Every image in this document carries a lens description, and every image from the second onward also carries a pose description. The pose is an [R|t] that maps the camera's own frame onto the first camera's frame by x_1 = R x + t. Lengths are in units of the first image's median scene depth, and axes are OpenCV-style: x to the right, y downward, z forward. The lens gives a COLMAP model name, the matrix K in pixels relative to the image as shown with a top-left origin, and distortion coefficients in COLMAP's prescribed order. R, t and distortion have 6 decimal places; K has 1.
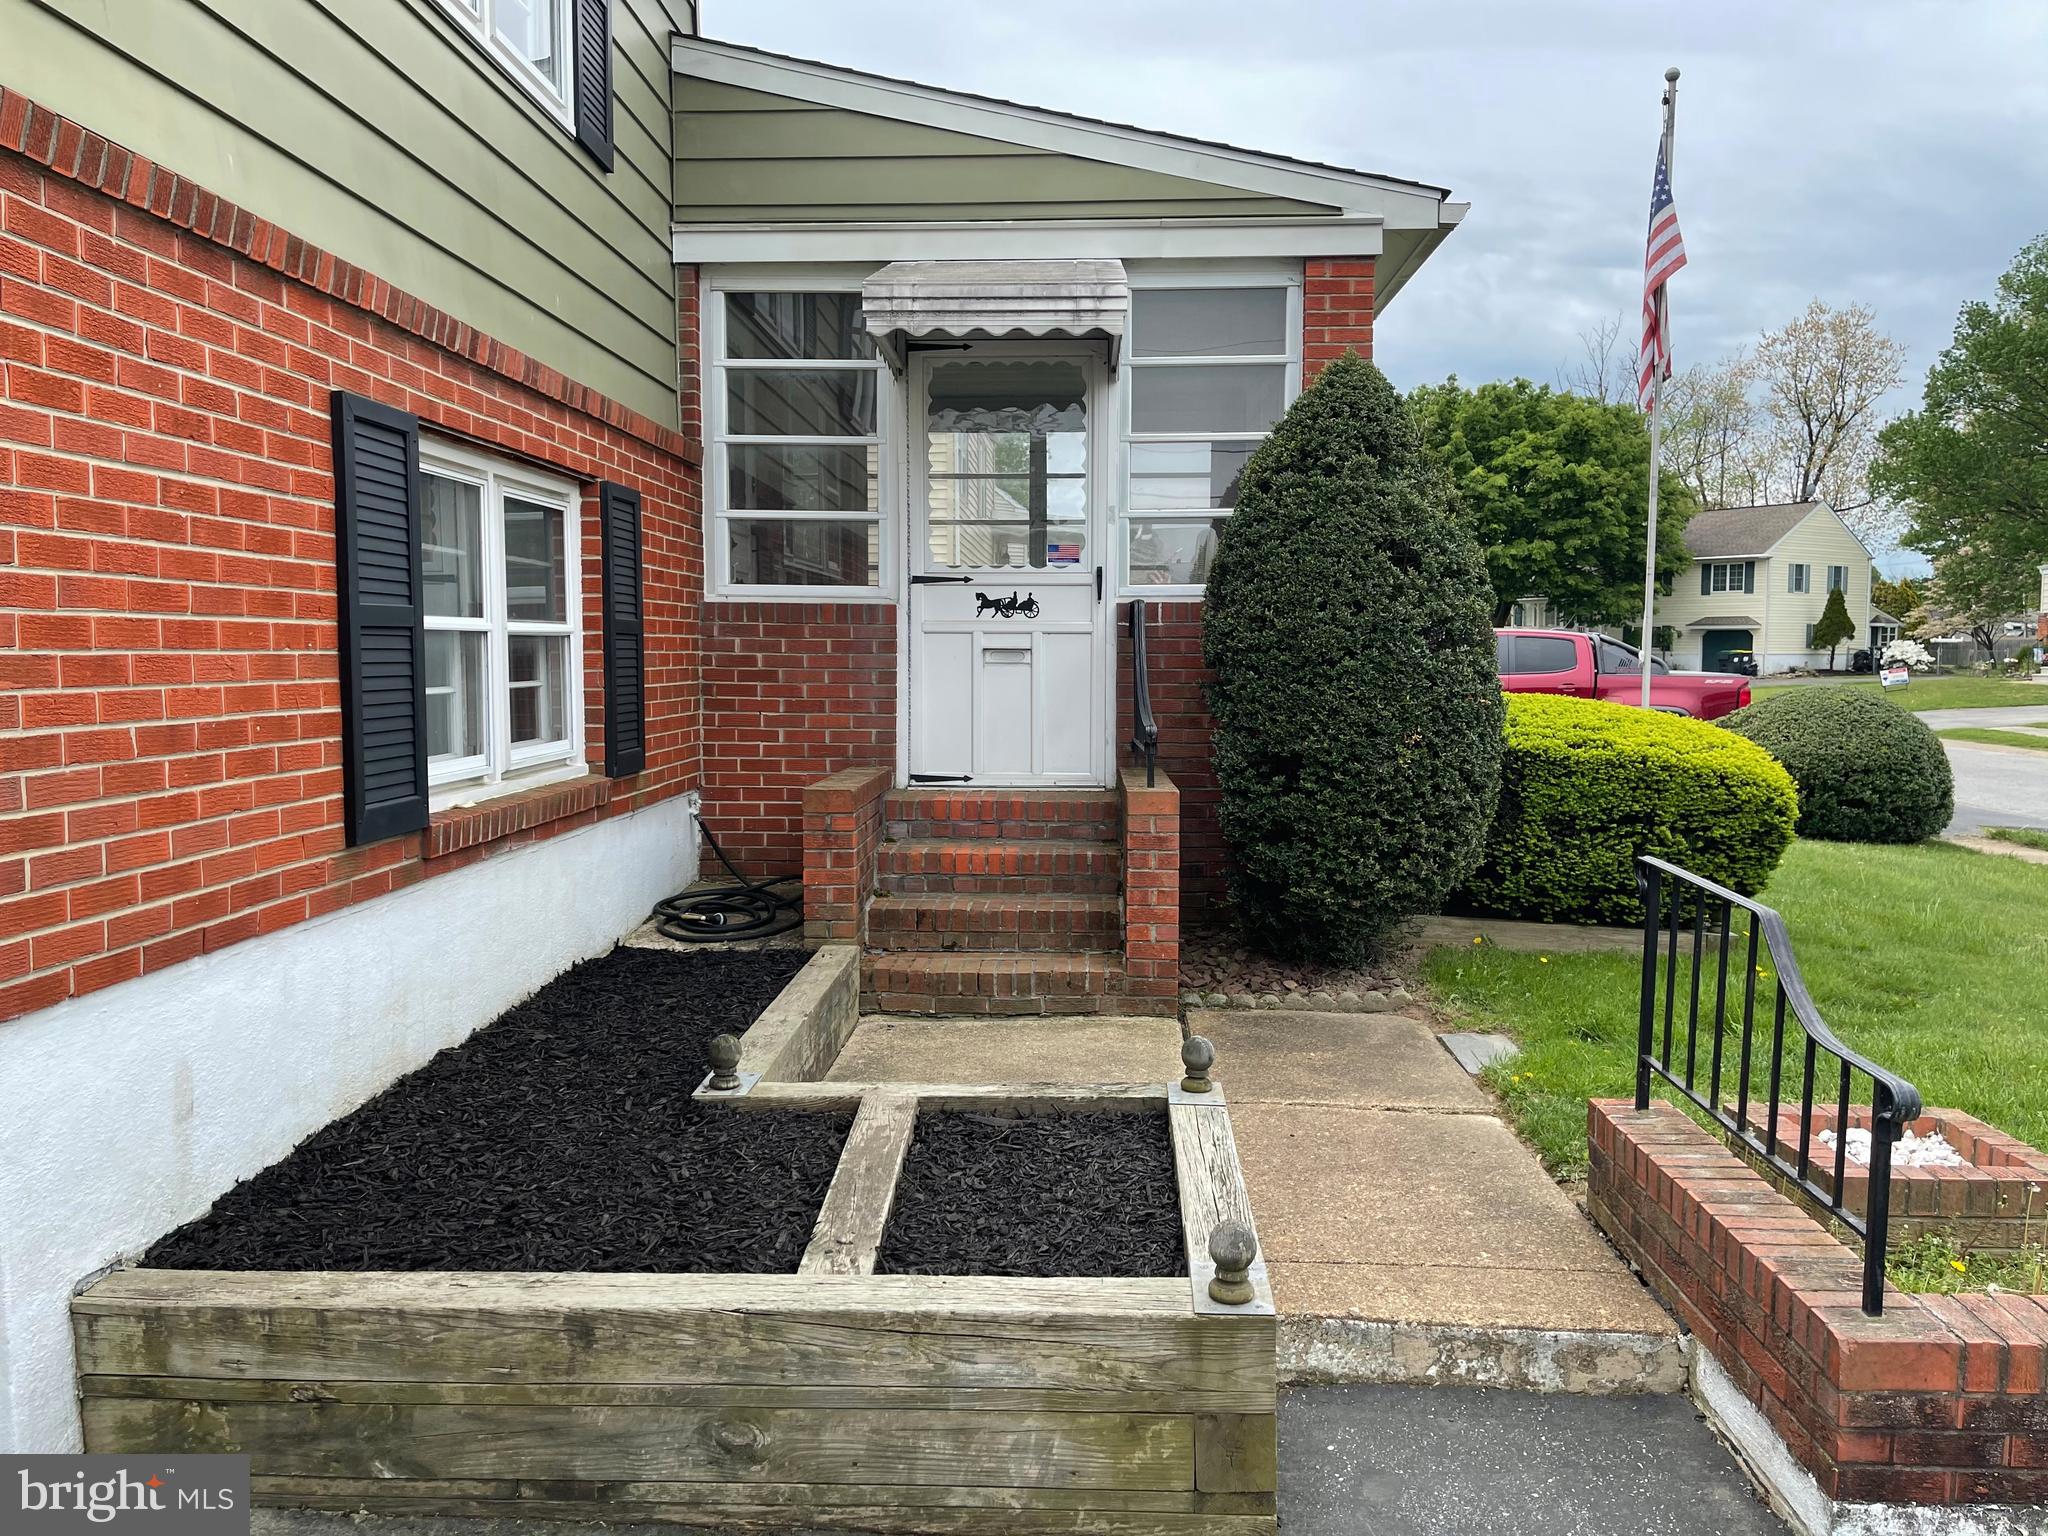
lens RADIAL K [[1553.2, 0, 1032.0], [0, 1553.2, 765.4], [0, 0, 1]] dist [0.074693, -0.094522]
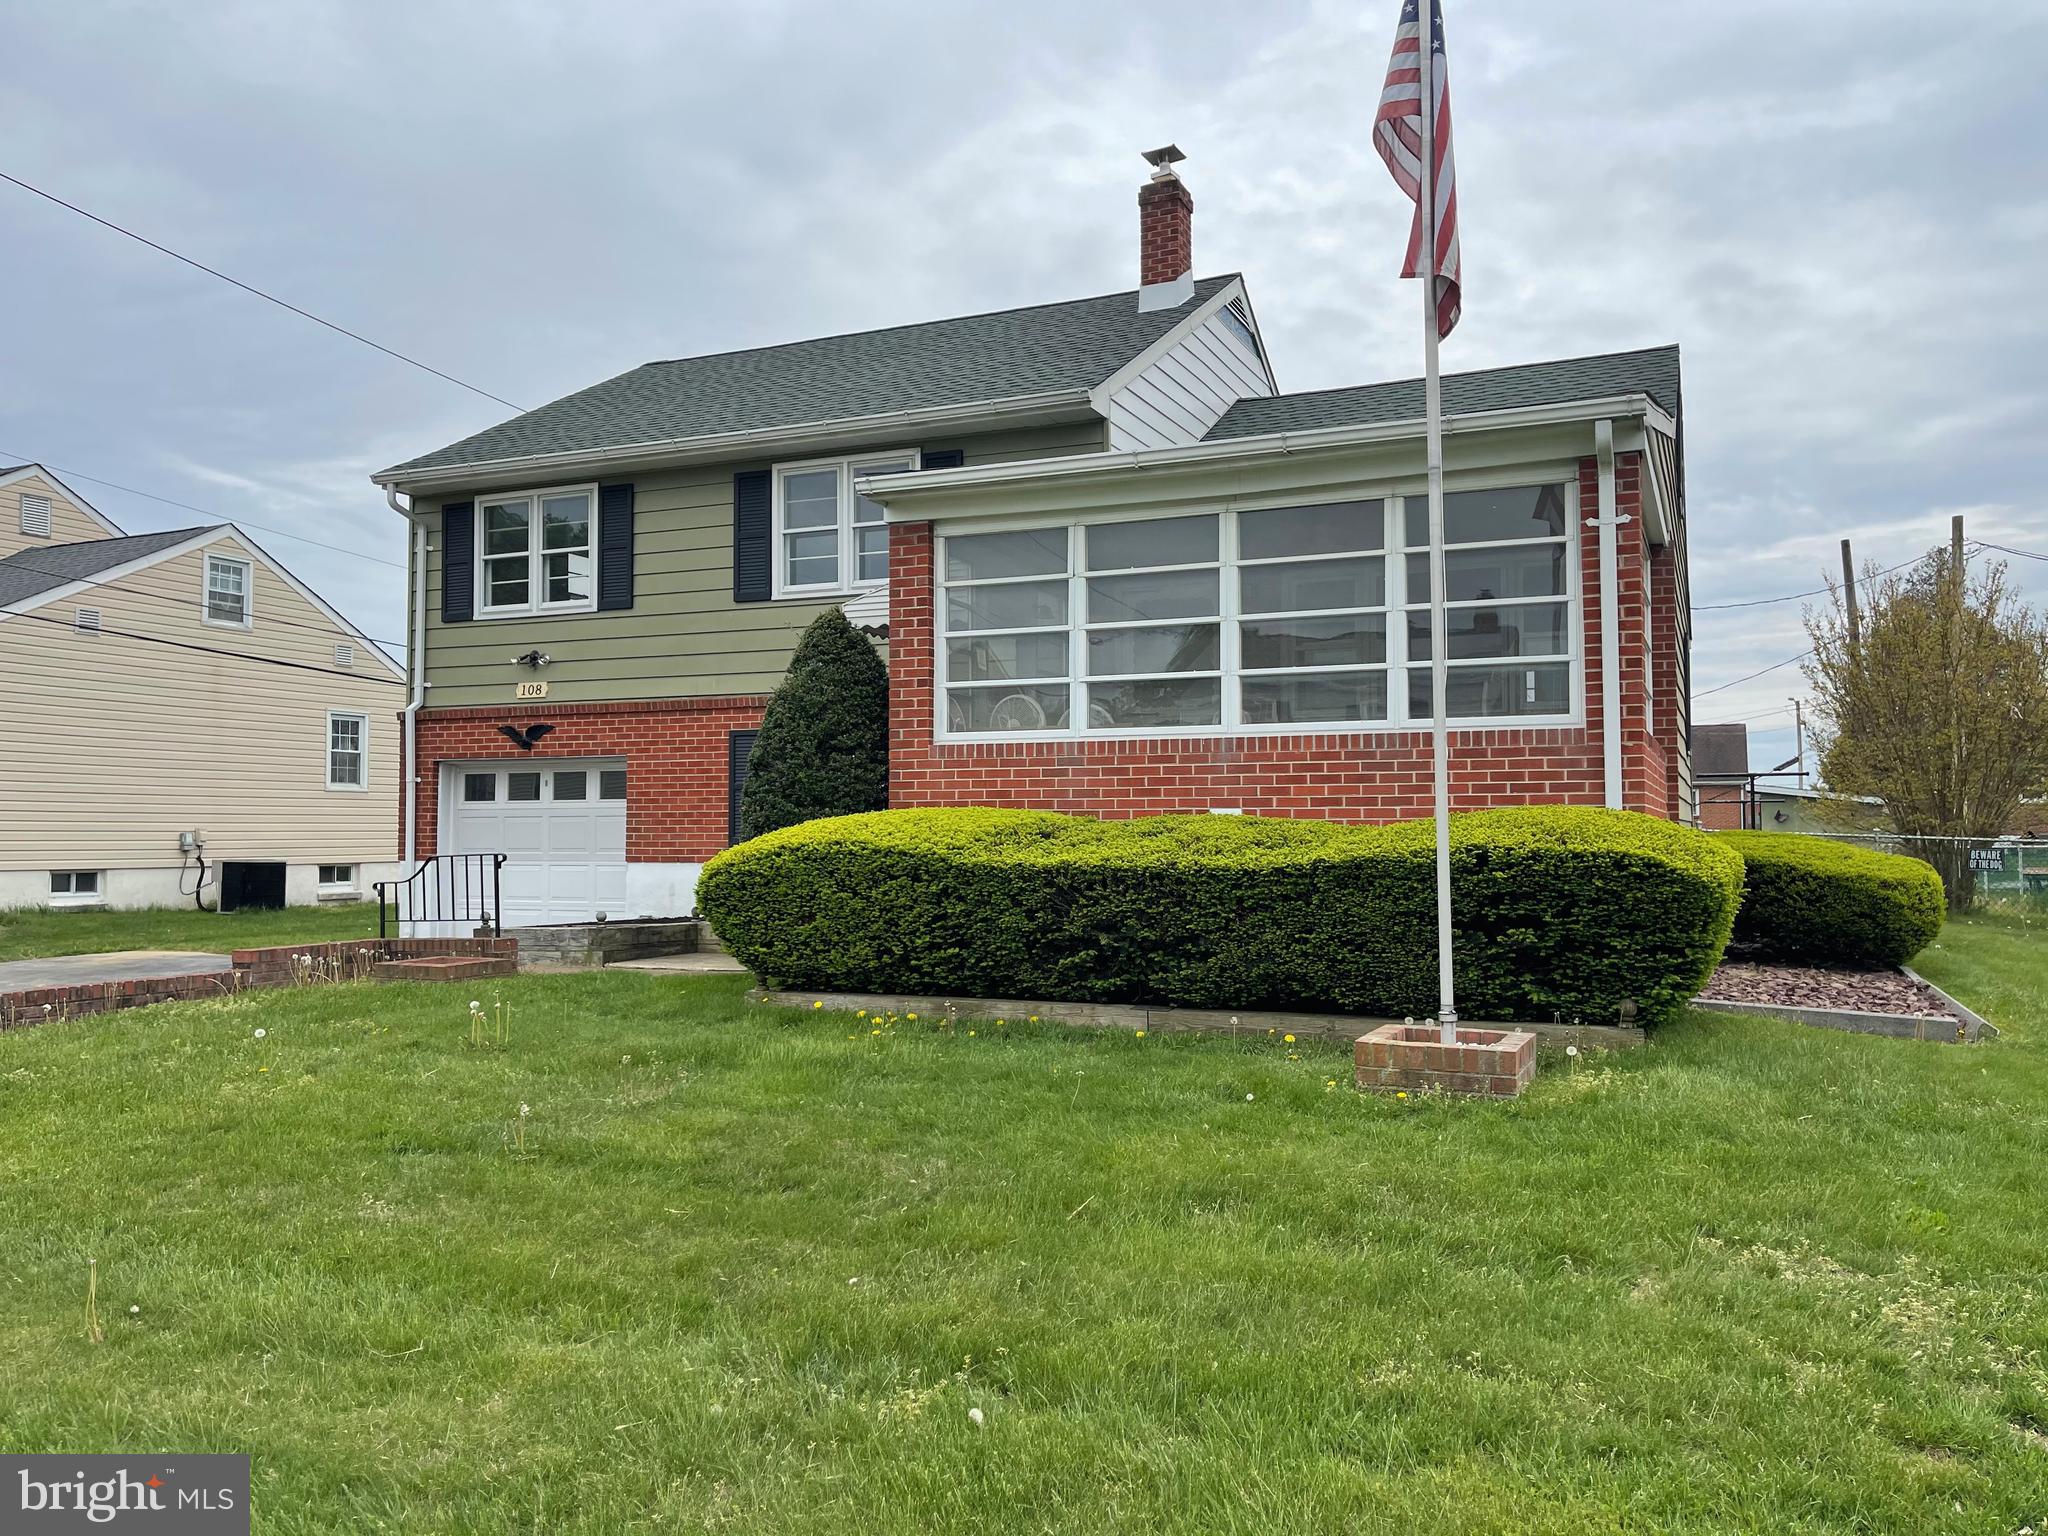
lens RADIAL K [[1553.2, 0, 1015.3], [0, 1553.2, 765.4], [0, 0, 1]] dist [0.074693, -0.094522]
pose [[-0.367748, -0.043962, -0.928886, 2.917417], [-0.067029, 0.997537, -0.020675, -0.116980], [0.927507, 0.054659, -0.369789, 3.106127]]
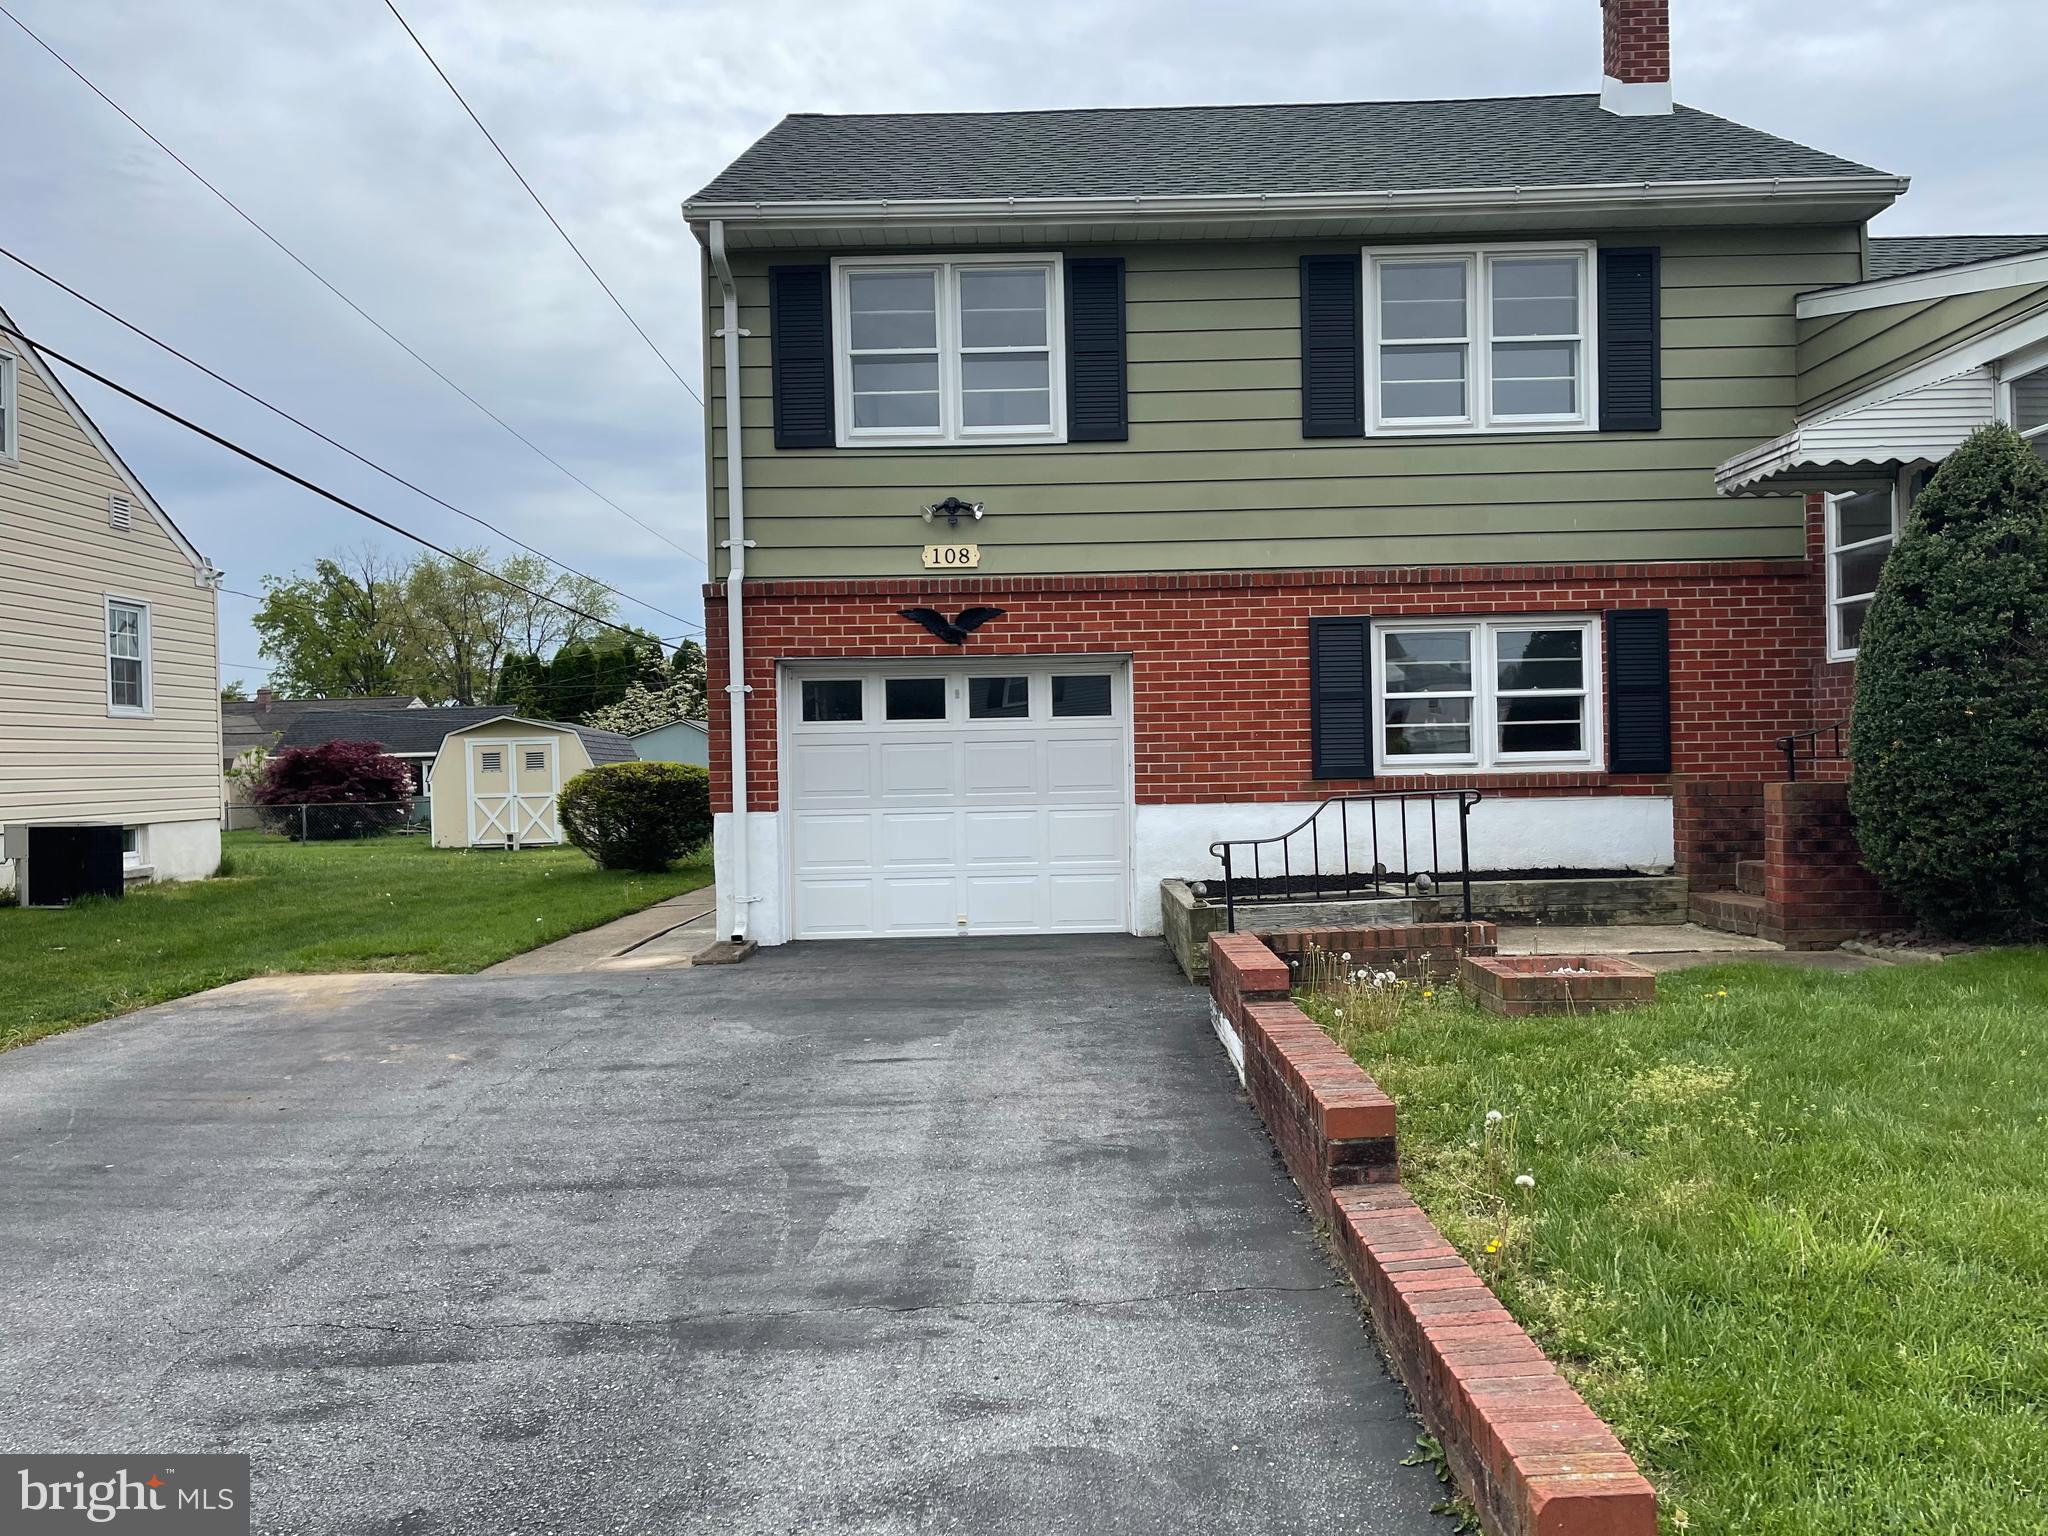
lens RADIAL K [[1553.2, 0, 1039.8], [0, 1553.2, 774.0], [0, 0, 1]] dist [0.074693, -0.094522]
pose [[0.035987, 0.004018, -0.999344, 2.346999], [-0.052701, 0.998608, 0.002117, 0.063255], [0.997962, 0.052591, 0.036148, 0.426622]]
